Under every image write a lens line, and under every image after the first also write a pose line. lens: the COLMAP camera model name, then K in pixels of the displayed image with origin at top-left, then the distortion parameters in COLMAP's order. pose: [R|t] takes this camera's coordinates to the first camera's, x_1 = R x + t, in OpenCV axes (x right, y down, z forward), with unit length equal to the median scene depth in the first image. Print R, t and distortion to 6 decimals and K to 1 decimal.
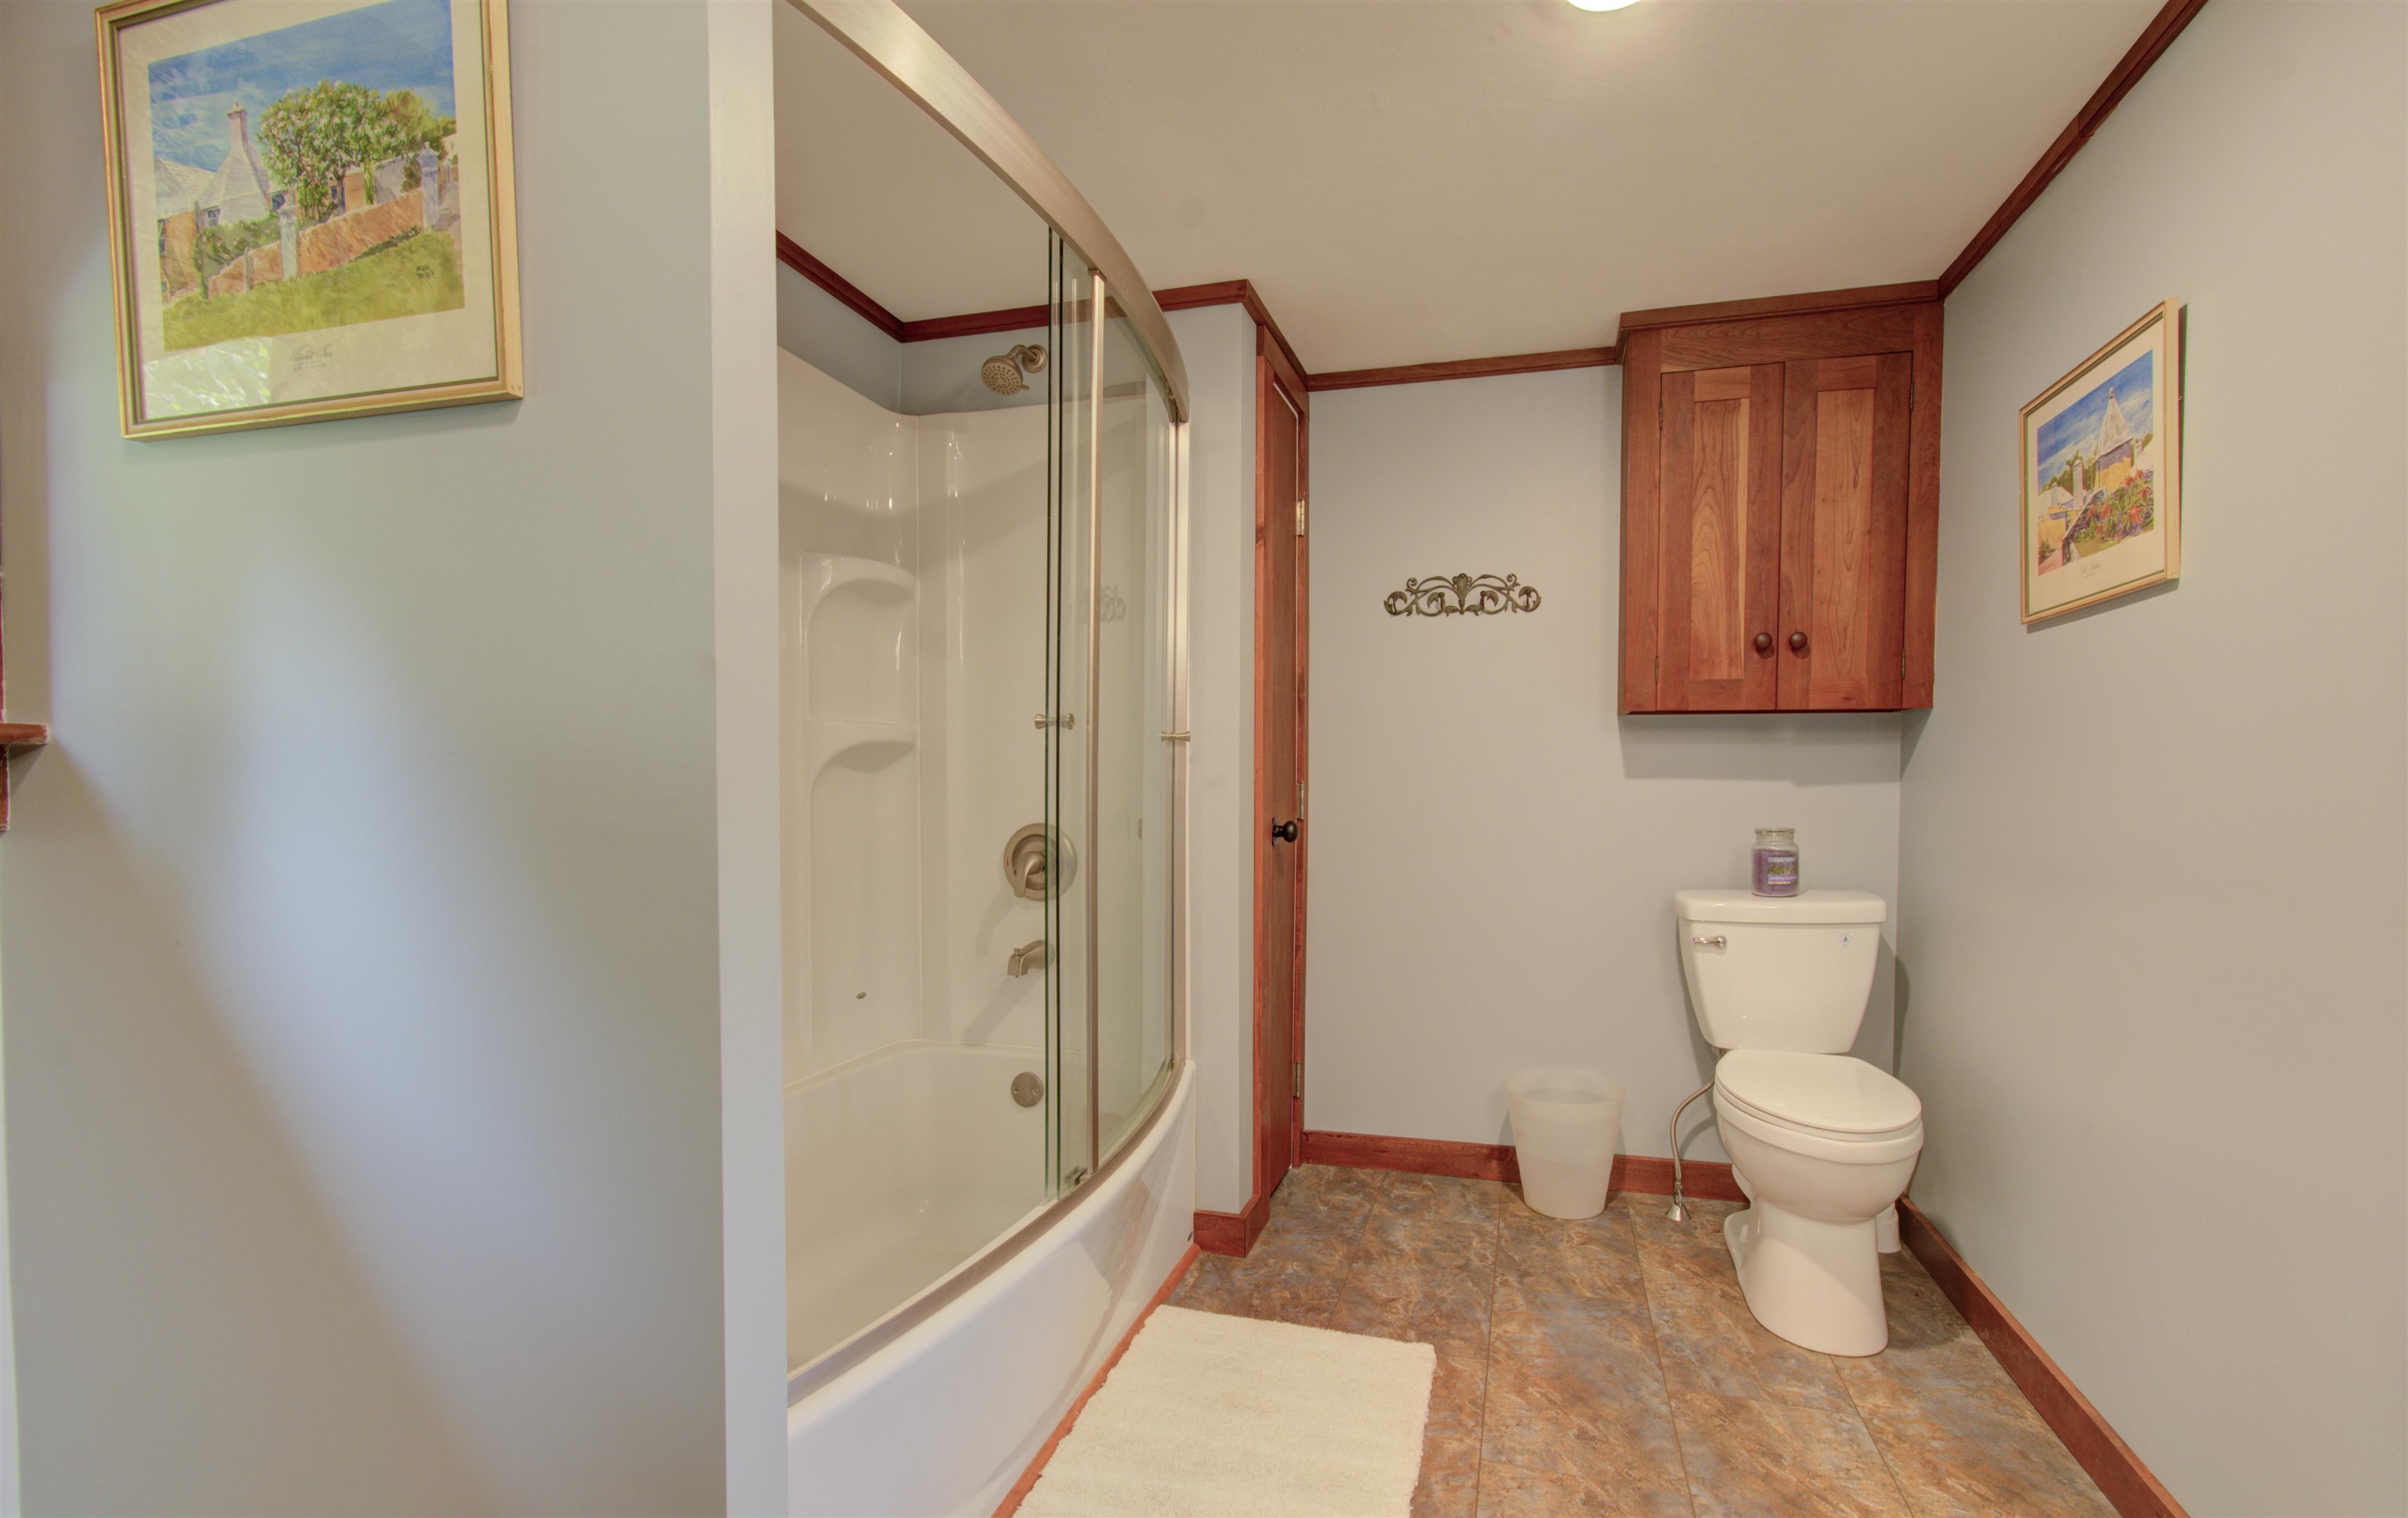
lens RADIAL K [[1074.4, 0, 1212.5], [0, 1074.4, 809.2], [0, 0, 1]] dist [-0.000602, 0.000037]
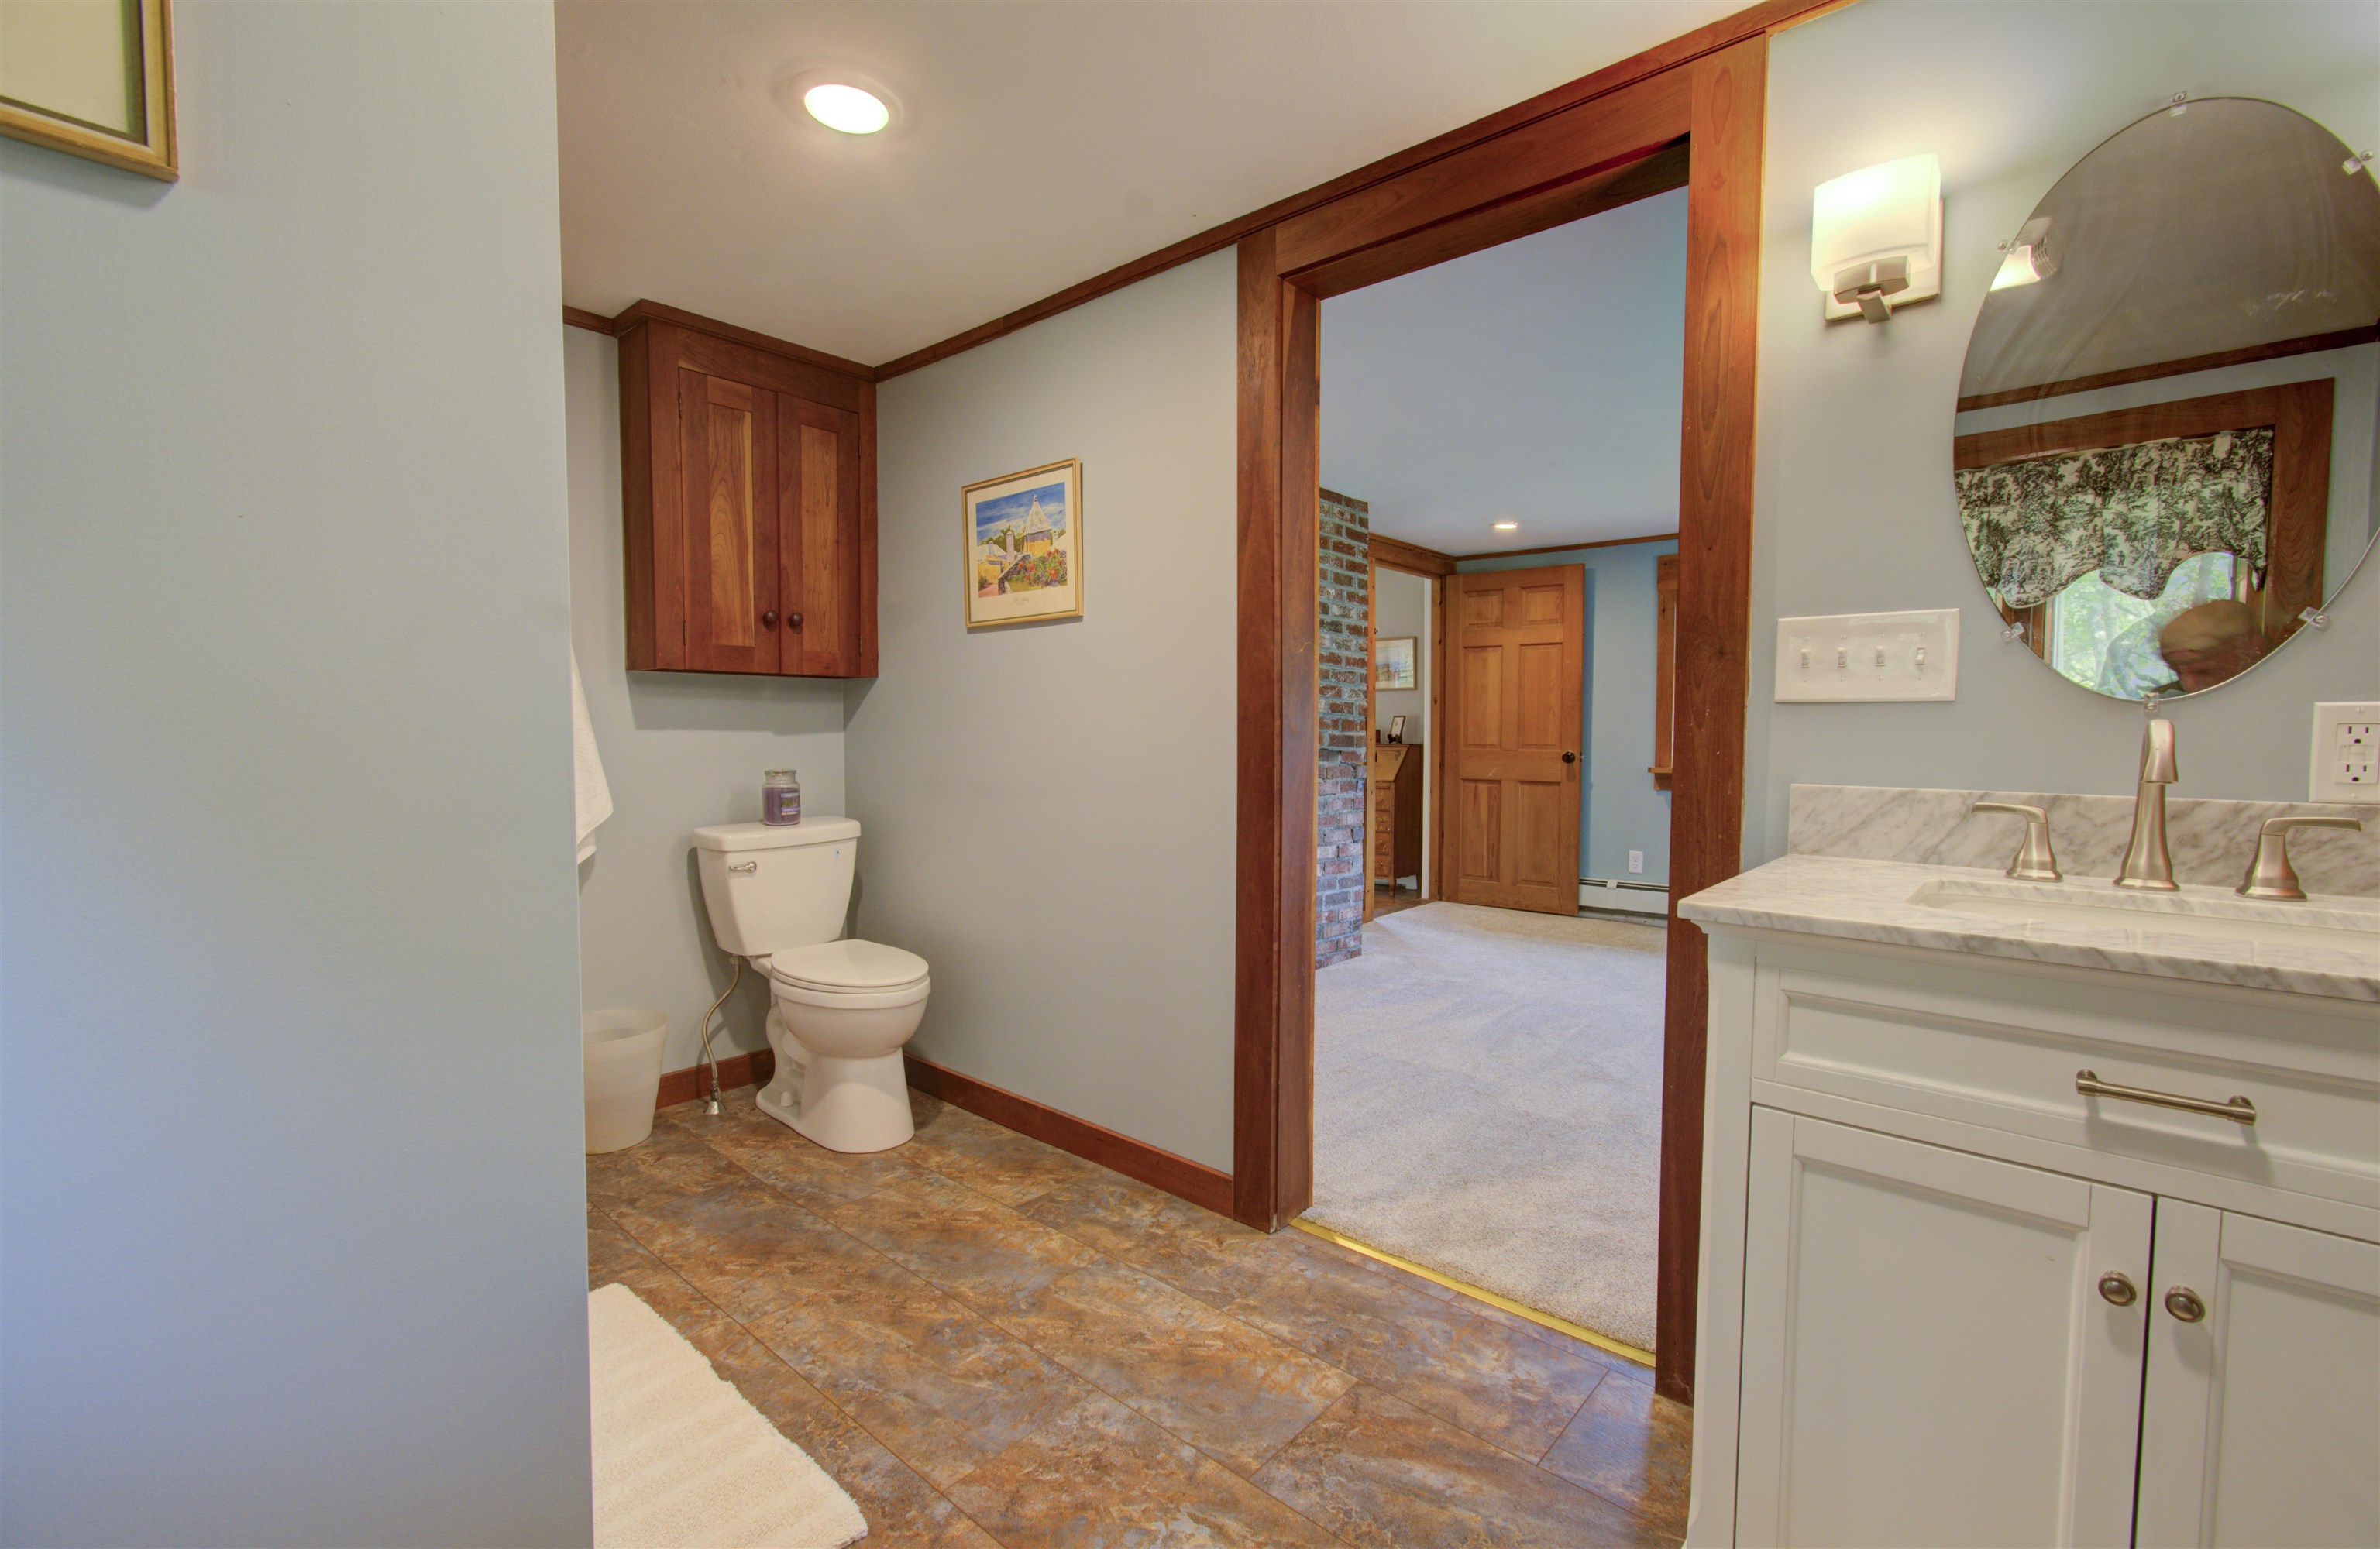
lens RADIAL K [[1050.3, 0, 1190.0], [0, 1050.3, 774.5], [0, 0, 1]] dist [-0.000595, 0.000130]
pose [[0.432647, -0.041582, 0.900604, -0.380350], [0.028682, 0.999065, 0.032349, -0.002586], [-0.901107, 0.011836, 0.433435, 0.056671]]
